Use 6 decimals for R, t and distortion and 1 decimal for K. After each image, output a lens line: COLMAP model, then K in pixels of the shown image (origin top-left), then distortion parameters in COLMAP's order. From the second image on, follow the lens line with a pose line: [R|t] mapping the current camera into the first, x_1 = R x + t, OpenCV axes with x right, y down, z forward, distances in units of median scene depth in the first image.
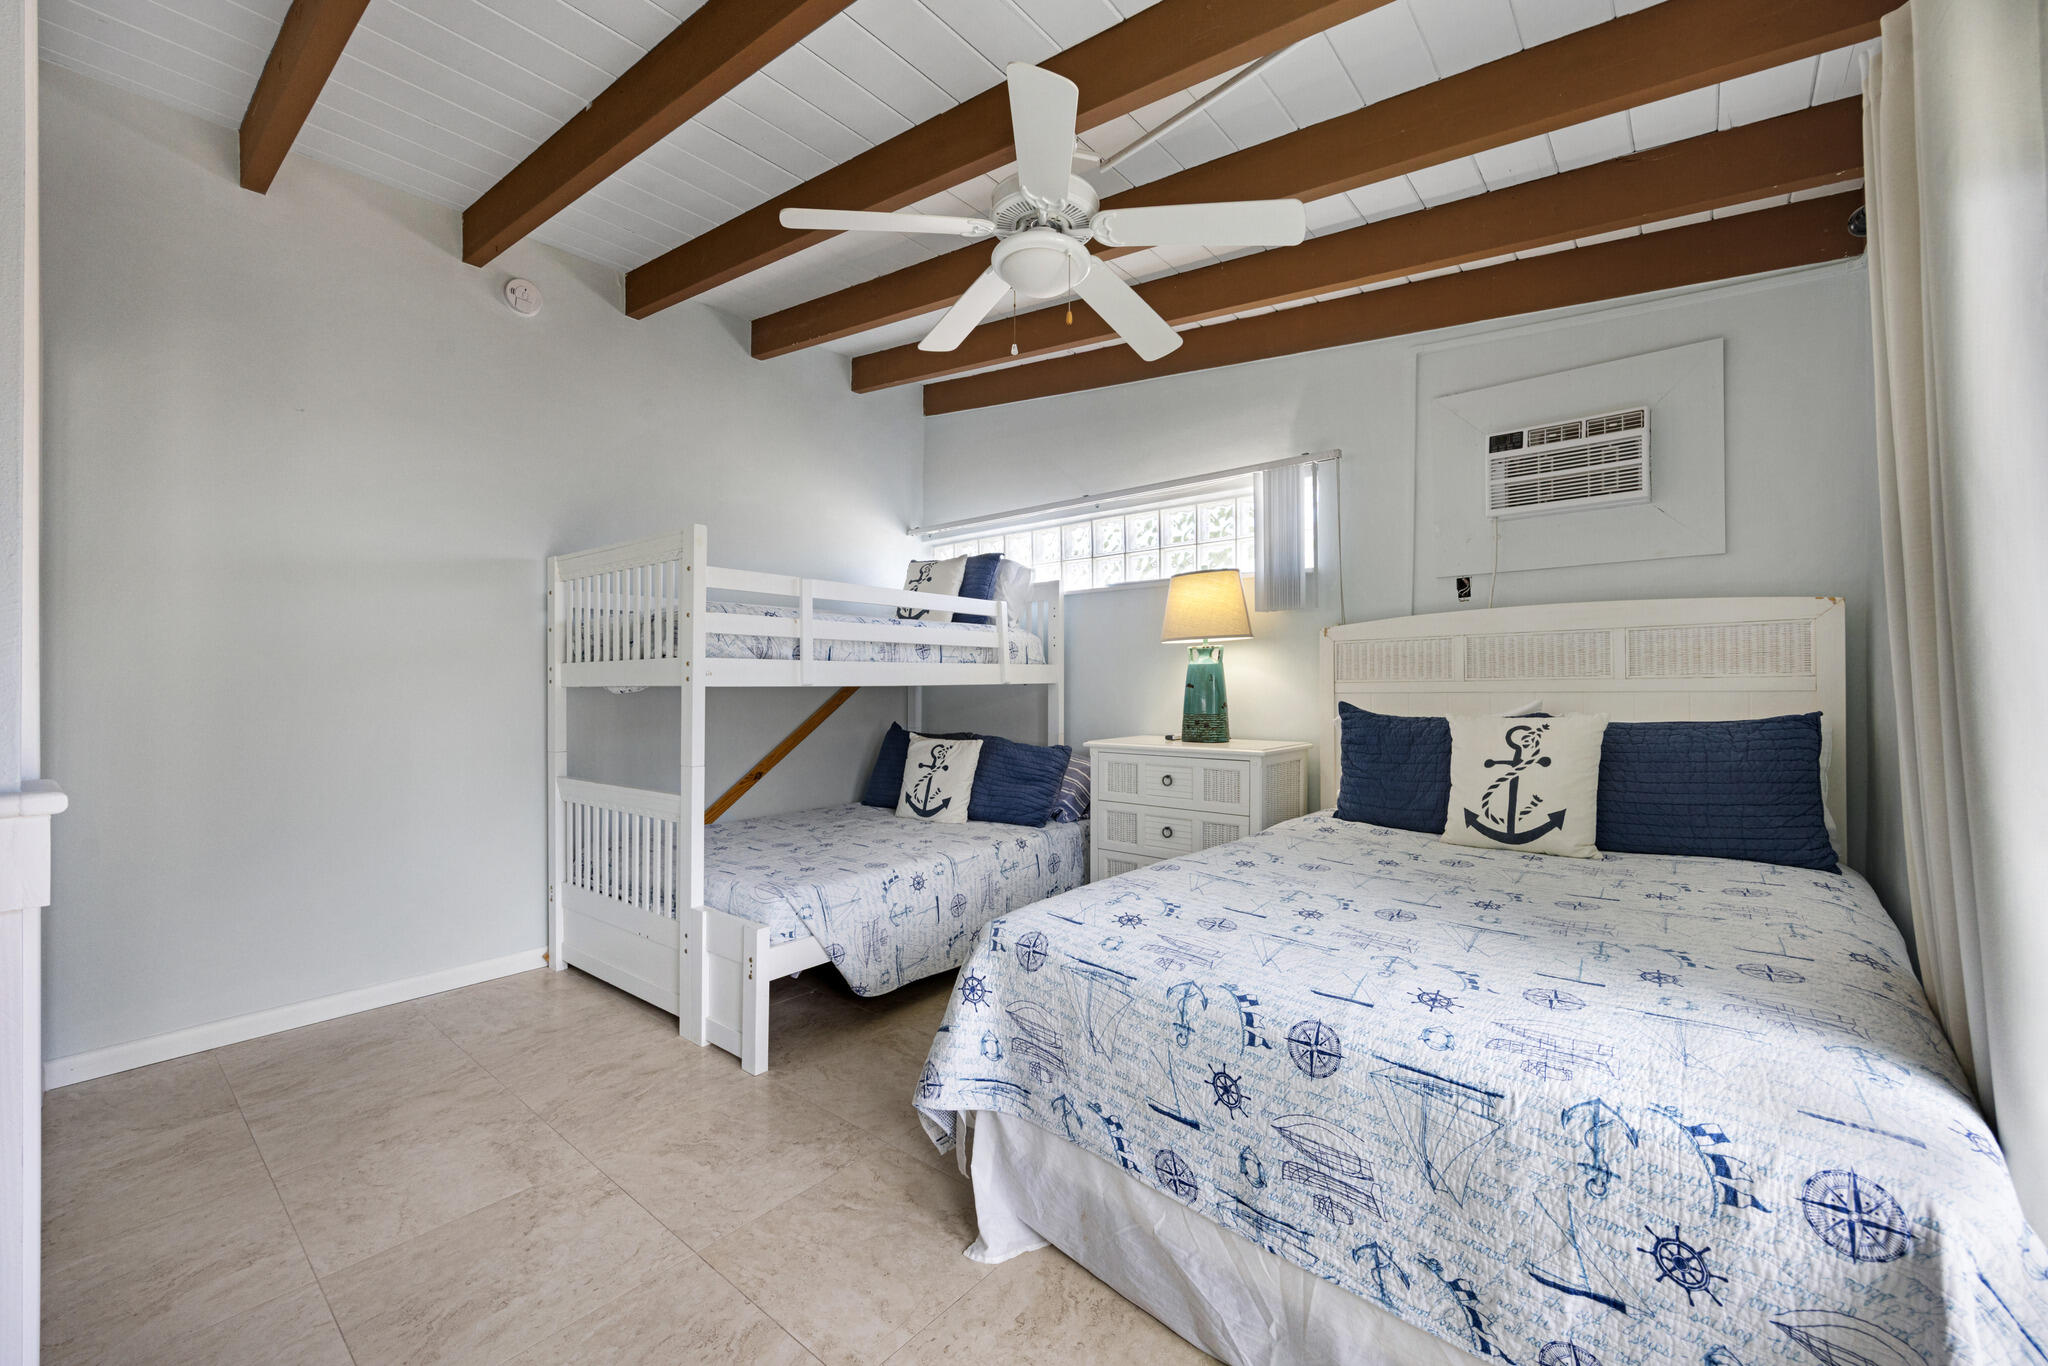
lens RADIAL K [[844.0, 0, 1020.6], [0, 844.0, 682.2], [0, 0, 1]] dist [0.000881, -0.000206]
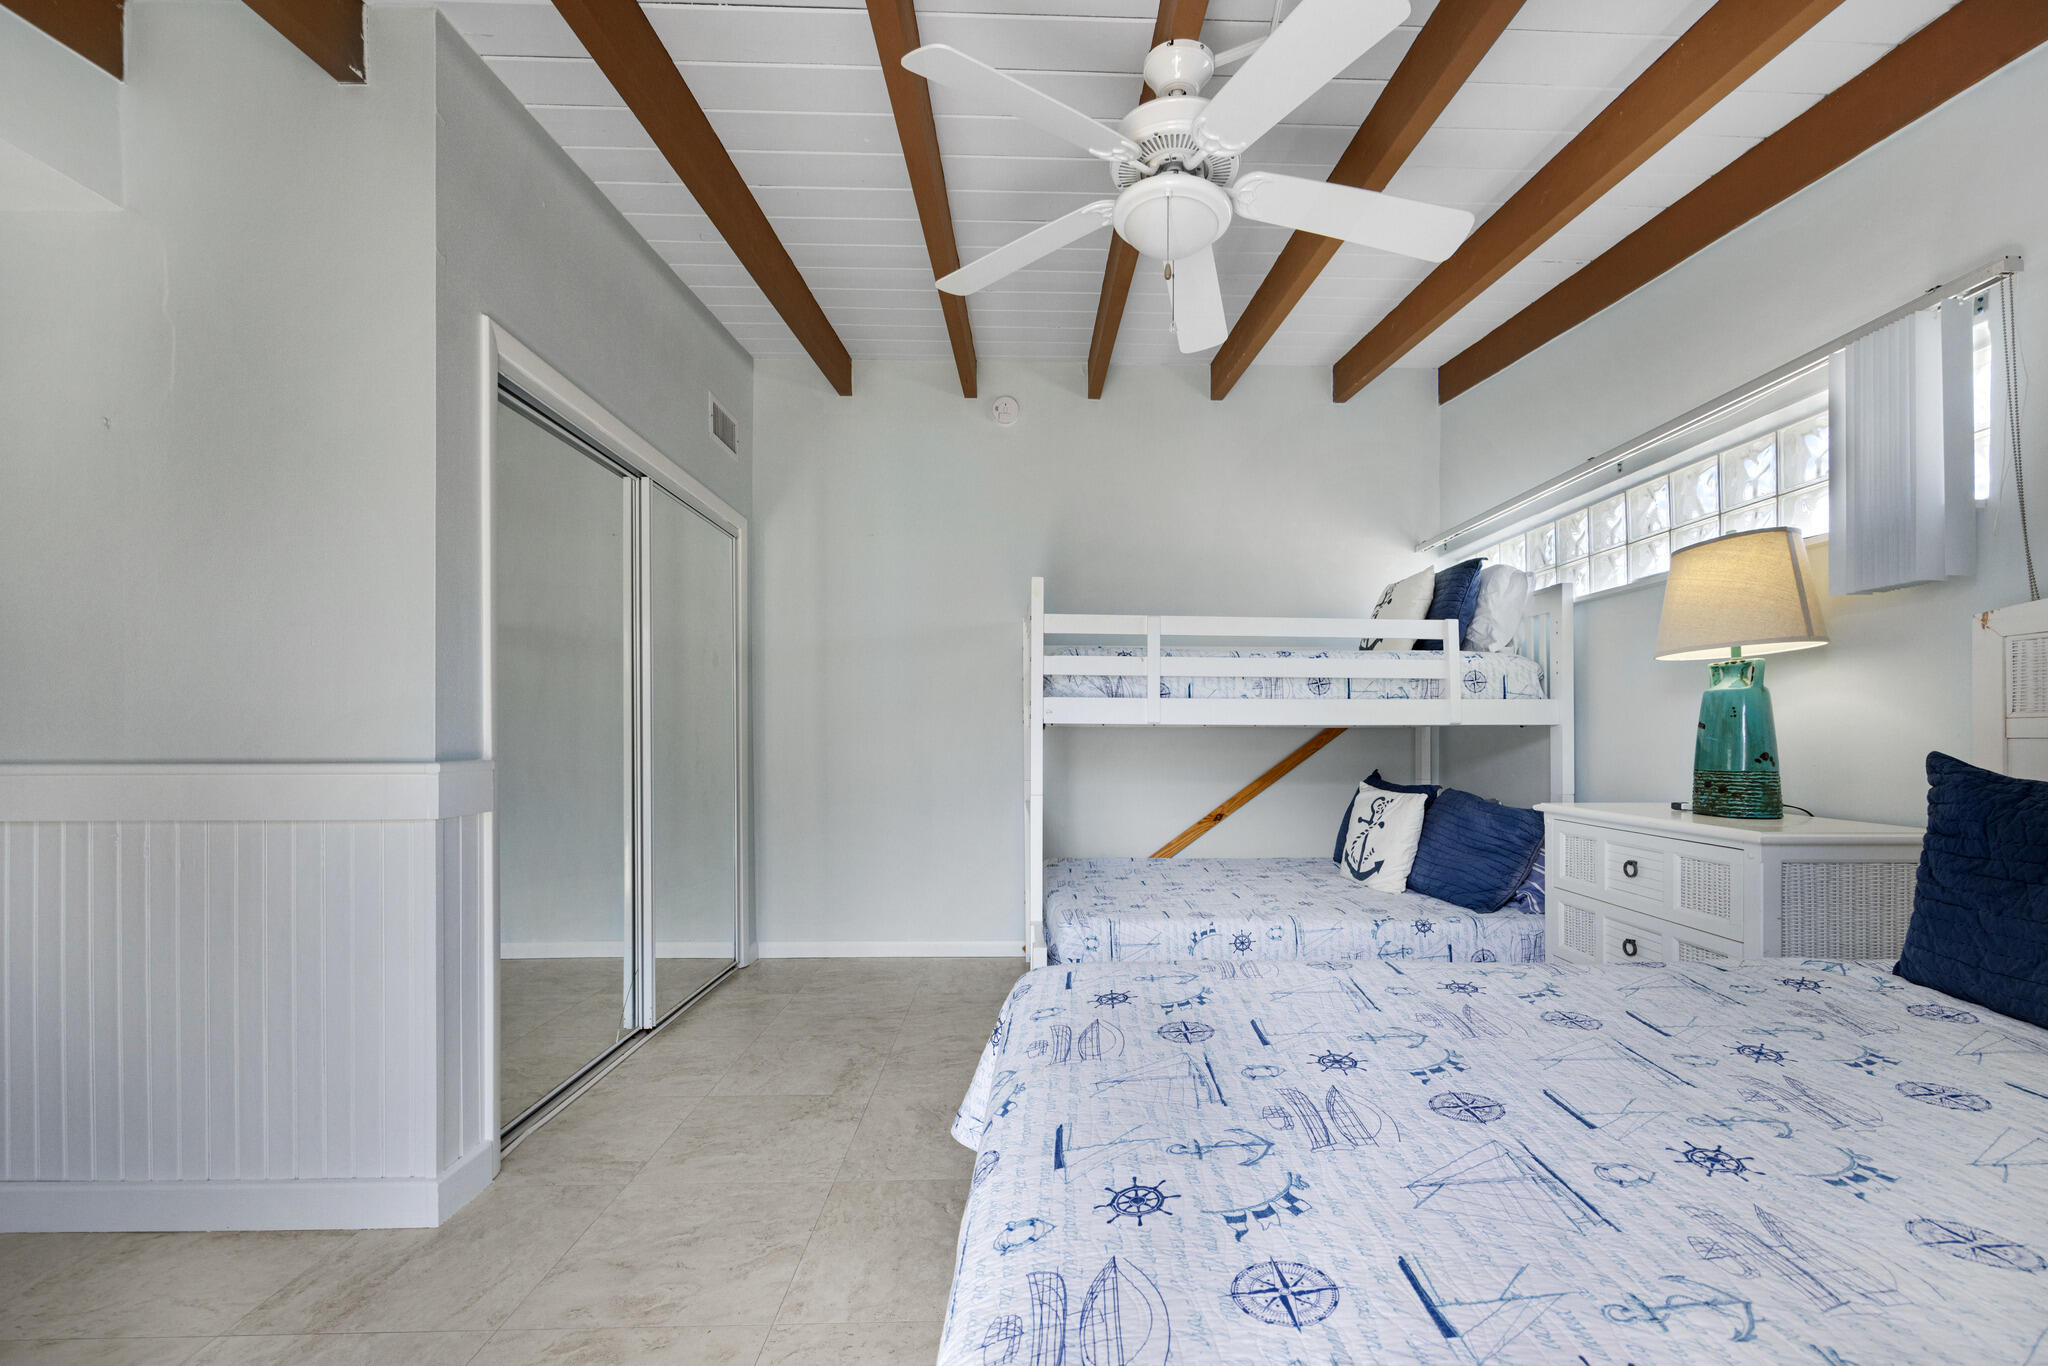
lens RADIAL K [[844.0, 0, 1024.1], [0, 844.0, 724.6], [0, 0, 1]] dist [0.000881, -0.000206]
pose [[0.647128, -0.001127, -0.762381, 0.352772], [-0.006795, 0.999951, -0.007246, 0.011821], [0.762351, 0.009869, 0.647088, 0.204537]]
